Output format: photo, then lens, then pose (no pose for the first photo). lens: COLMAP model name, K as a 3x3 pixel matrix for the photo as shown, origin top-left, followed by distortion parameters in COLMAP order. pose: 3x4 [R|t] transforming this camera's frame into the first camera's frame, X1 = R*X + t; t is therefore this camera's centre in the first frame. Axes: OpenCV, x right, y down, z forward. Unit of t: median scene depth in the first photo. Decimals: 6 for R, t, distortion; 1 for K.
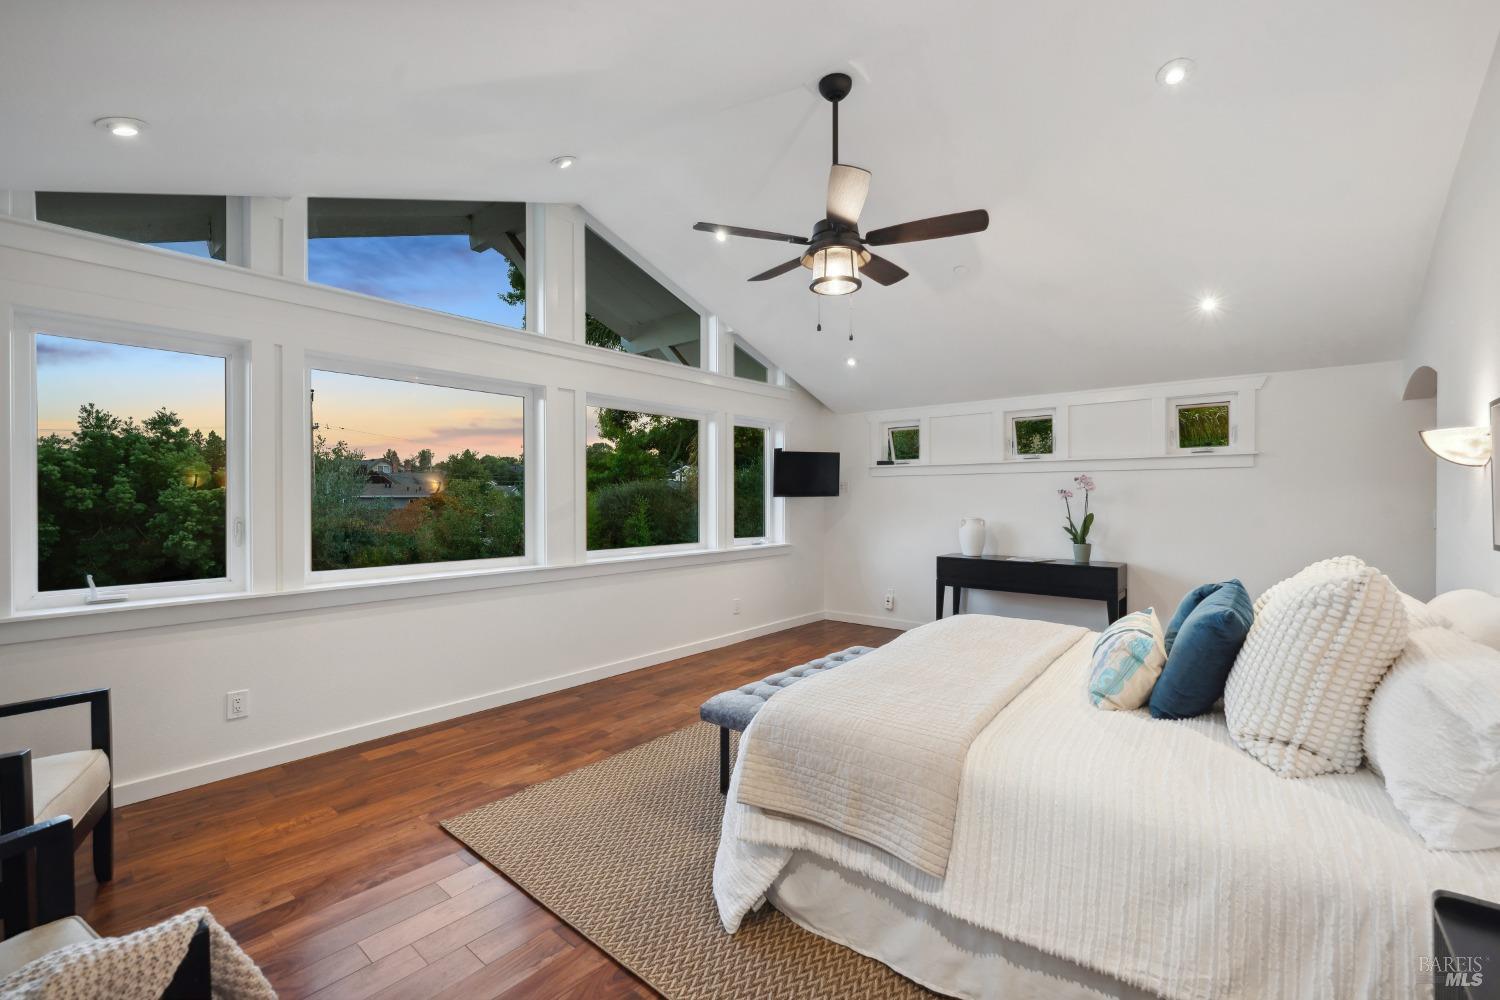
lens RADIAL K [[633.1, 0, 750.0], [0, 633.1, 500.0], [0, 0, 1]] dist [0.022938, 0.000032]
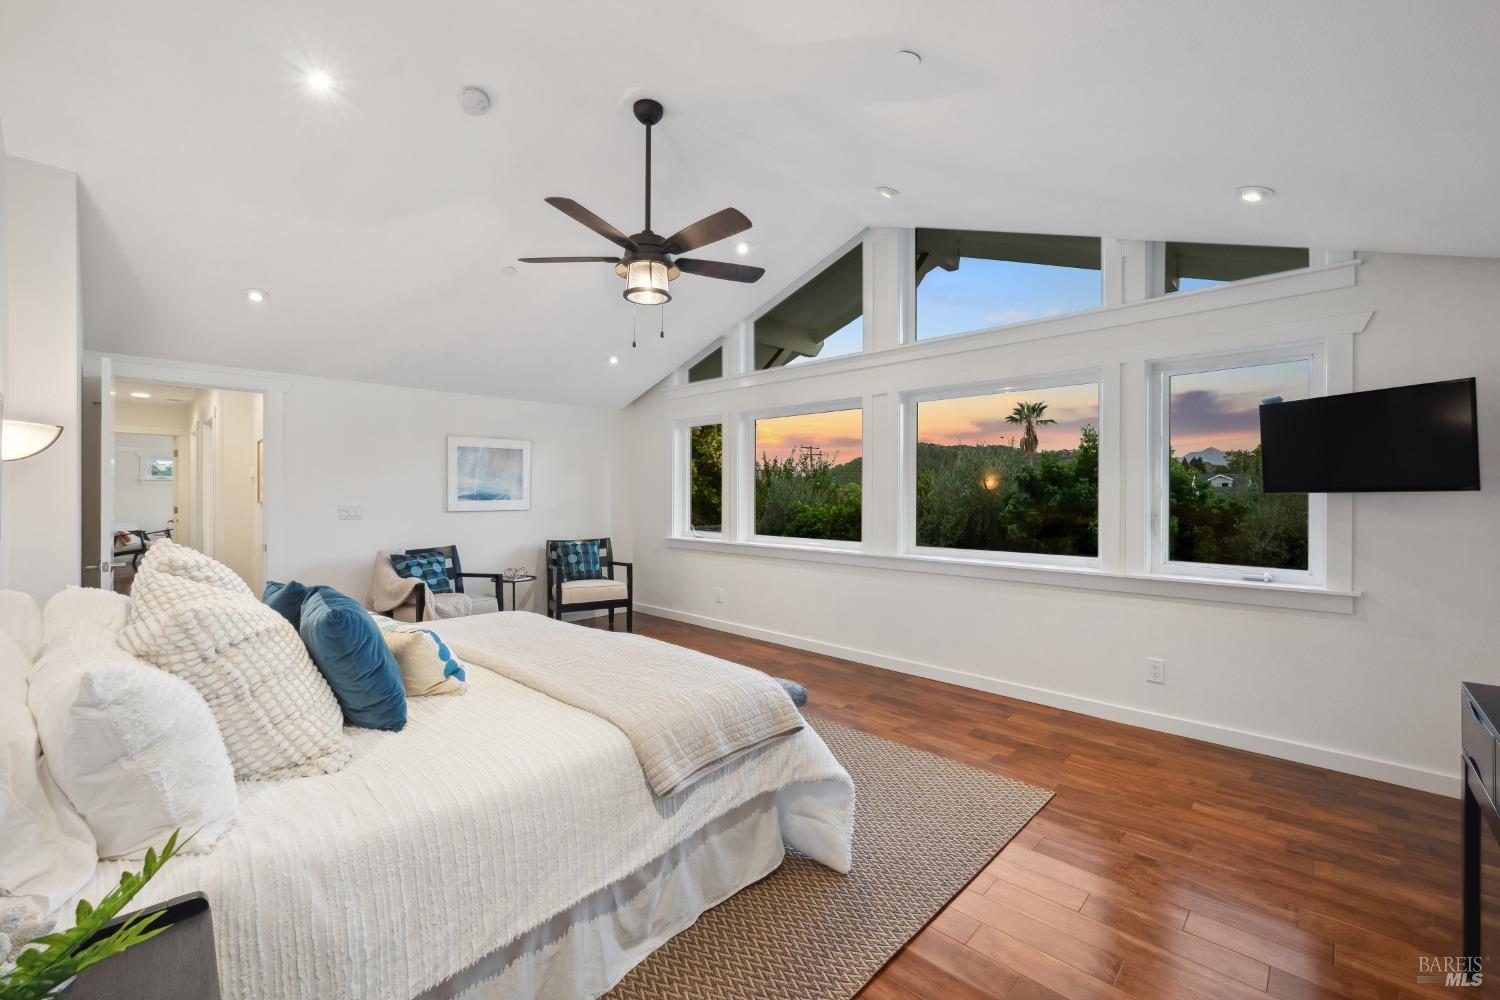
lens RADIAL K [[624.3, 0, 750.0], [0, 624.3, 500.0], [0, 0, 1]] dist [-0.000681, -0.000026]
pose [[-0.082346, 0.018257, -0.996437, 0.786559], [0.000930, 0.999833, 0.018242, -0.011507], [0.996603, 0.000576, -0.082349, 0.850749]]
